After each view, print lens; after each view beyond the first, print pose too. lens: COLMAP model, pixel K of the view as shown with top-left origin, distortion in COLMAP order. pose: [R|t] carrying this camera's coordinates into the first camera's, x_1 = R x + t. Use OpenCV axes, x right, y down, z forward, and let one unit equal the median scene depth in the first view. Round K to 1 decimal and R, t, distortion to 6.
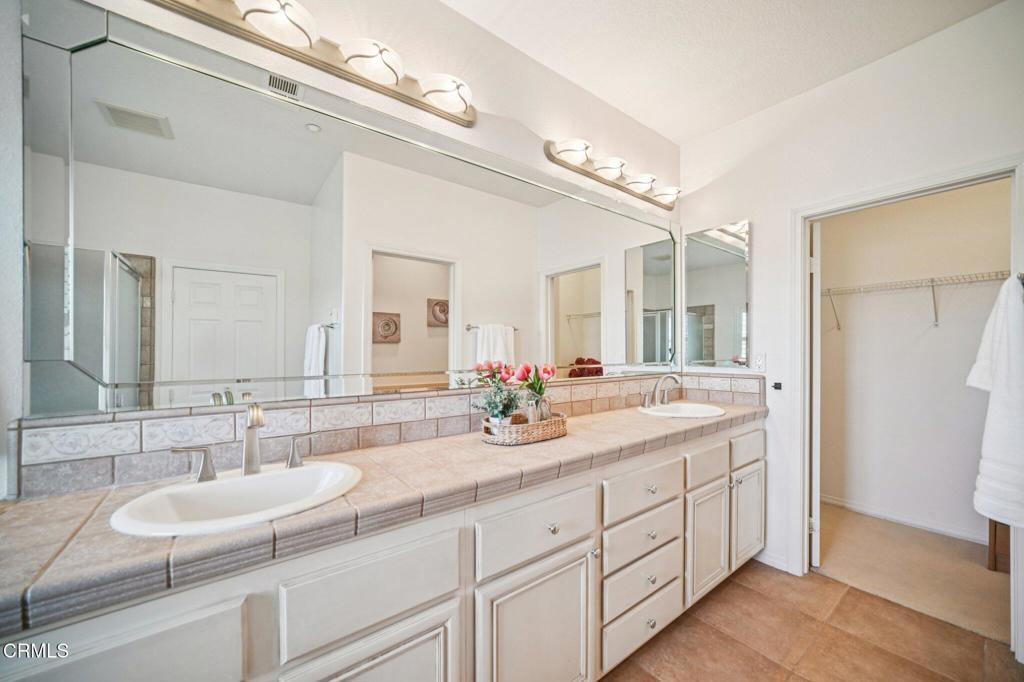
lens RADIAL K [[375.4, 0, 511.4], [0, 375.4, 353.1], [0, 0, 1]] dist [-0.016552, 0.002411]
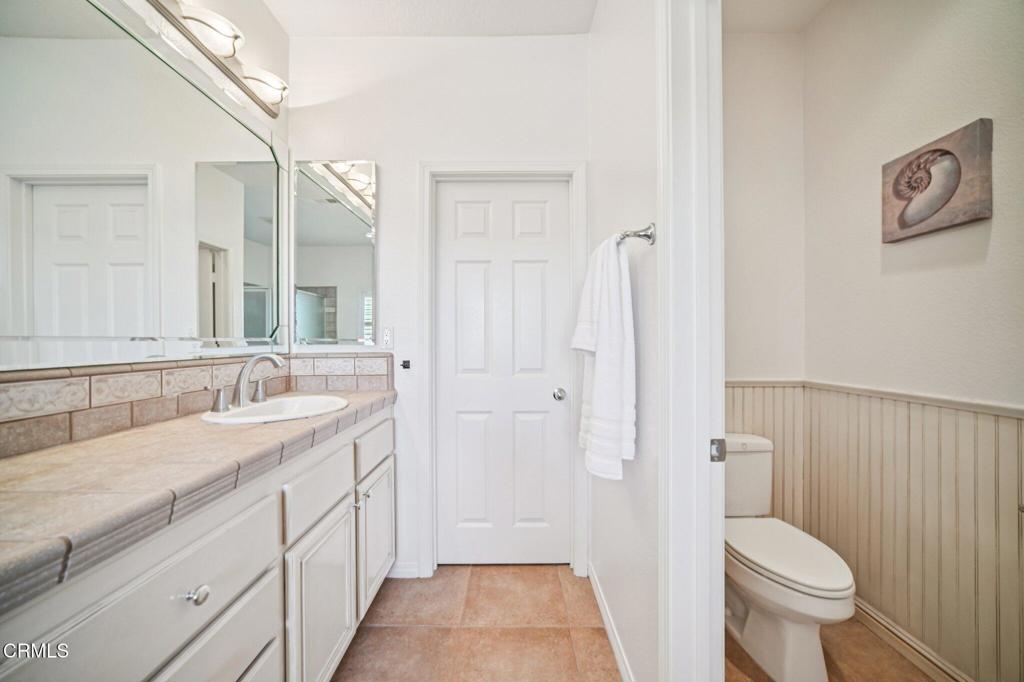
lens RADIAL K [[375.4, 0, 505.6], [0, 375.4, 342.2], [0, 0, 1]] dist [-0.016552, 0.002411]
pose [[0.606710, 0.000277, 0.794923, 0.169716], [0.007299, 0.999956, -0.005920, 0.043845], [-0.794889, 0.009394, 0.606682, 0.295678]]
